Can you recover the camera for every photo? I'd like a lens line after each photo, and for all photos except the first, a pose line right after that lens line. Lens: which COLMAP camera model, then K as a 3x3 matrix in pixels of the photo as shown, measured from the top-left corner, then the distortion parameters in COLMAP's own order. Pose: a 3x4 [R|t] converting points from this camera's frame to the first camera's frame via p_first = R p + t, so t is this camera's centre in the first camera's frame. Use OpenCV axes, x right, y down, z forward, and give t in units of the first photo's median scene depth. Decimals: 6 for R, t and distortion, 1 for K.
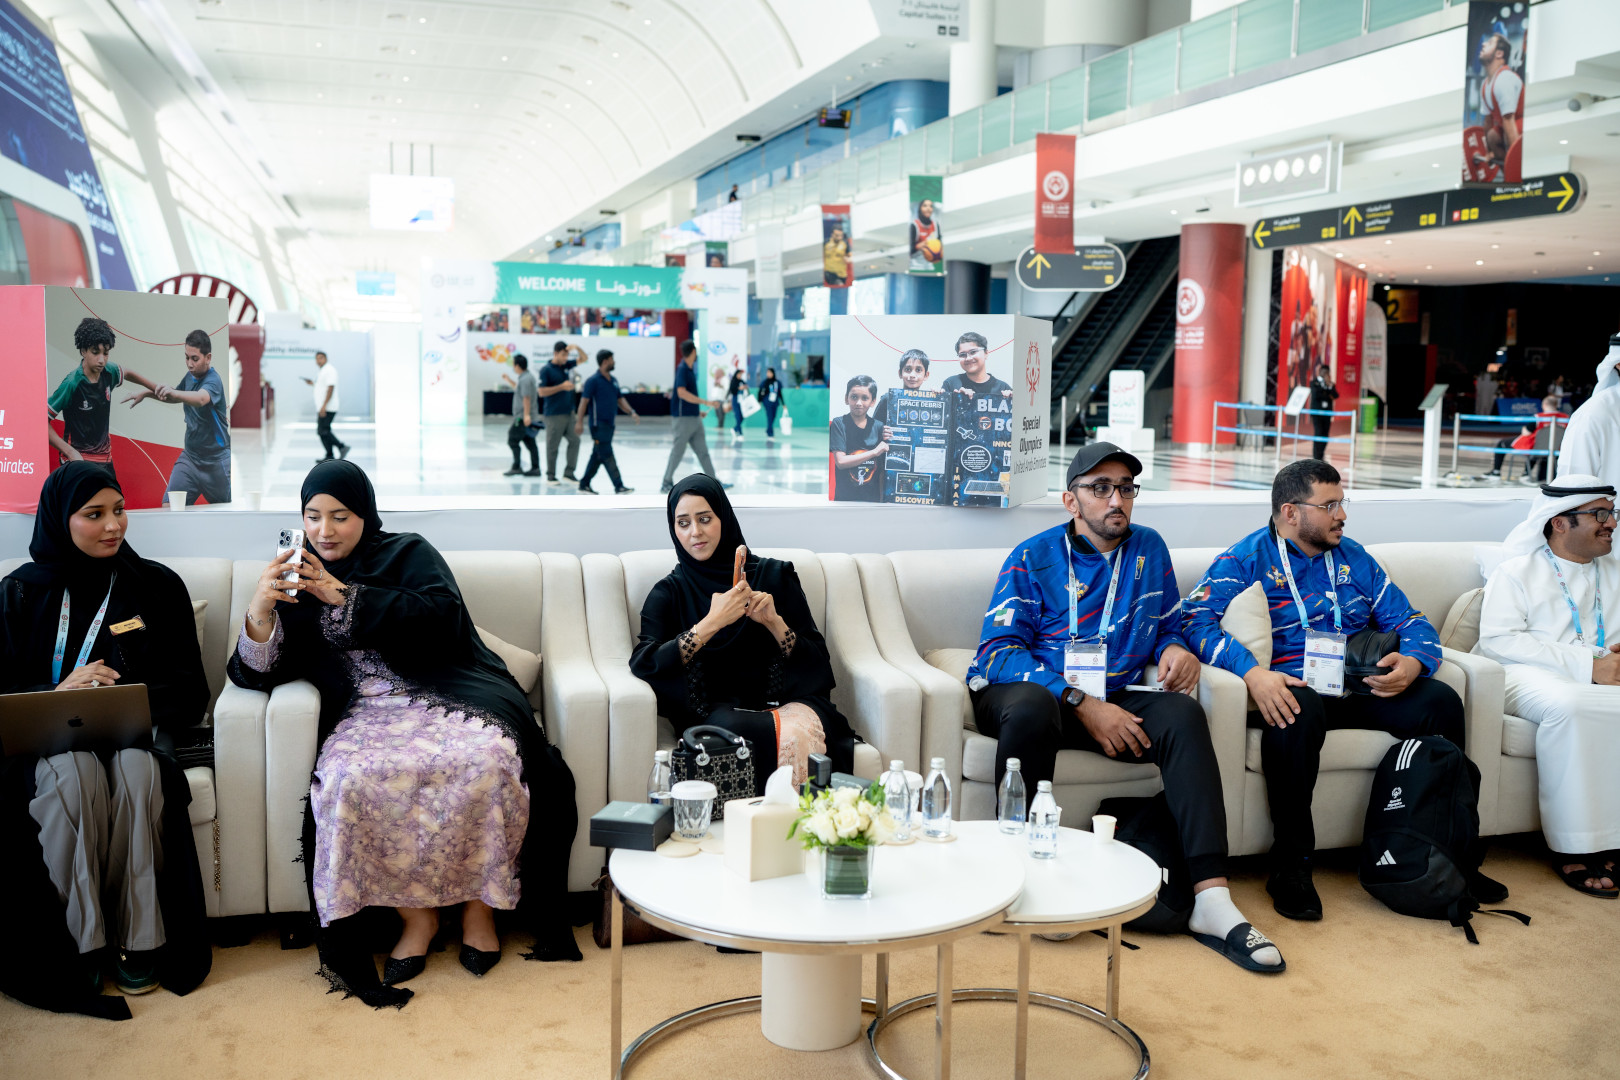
lens RADIAL K [[1564.7, 0, 804.8], [0, 1564.7, 532.3], [0, 0, 1]] dist [0.013045, 0.000000]
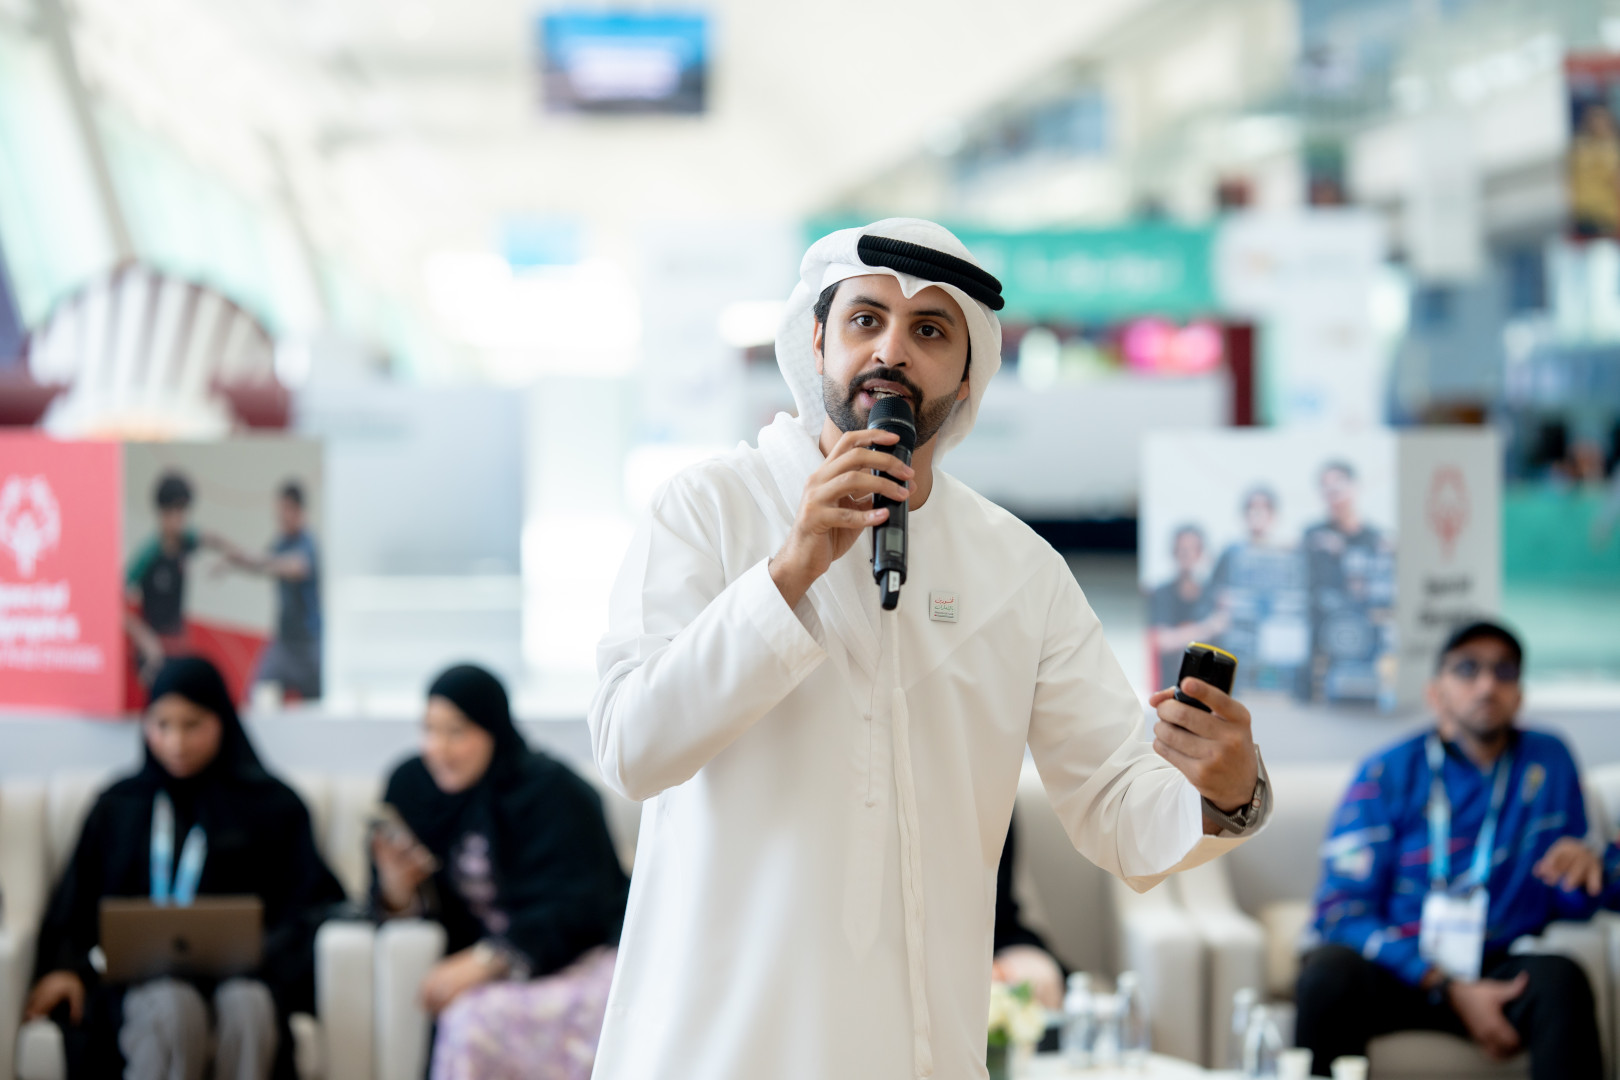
lens RADIAL K [[3998.4, 0, 801.3], [0, 3998.4, 535.6], [0, 0, 1]] dist [0.109138, 0.000000]
pose [[0.979698, -0.015276, -0.199898, 0.245731], [-0.000879, 0.996756, -0.080480, 0.055374], [0.200479, 0.079022, 0.976506, -0.857852]]
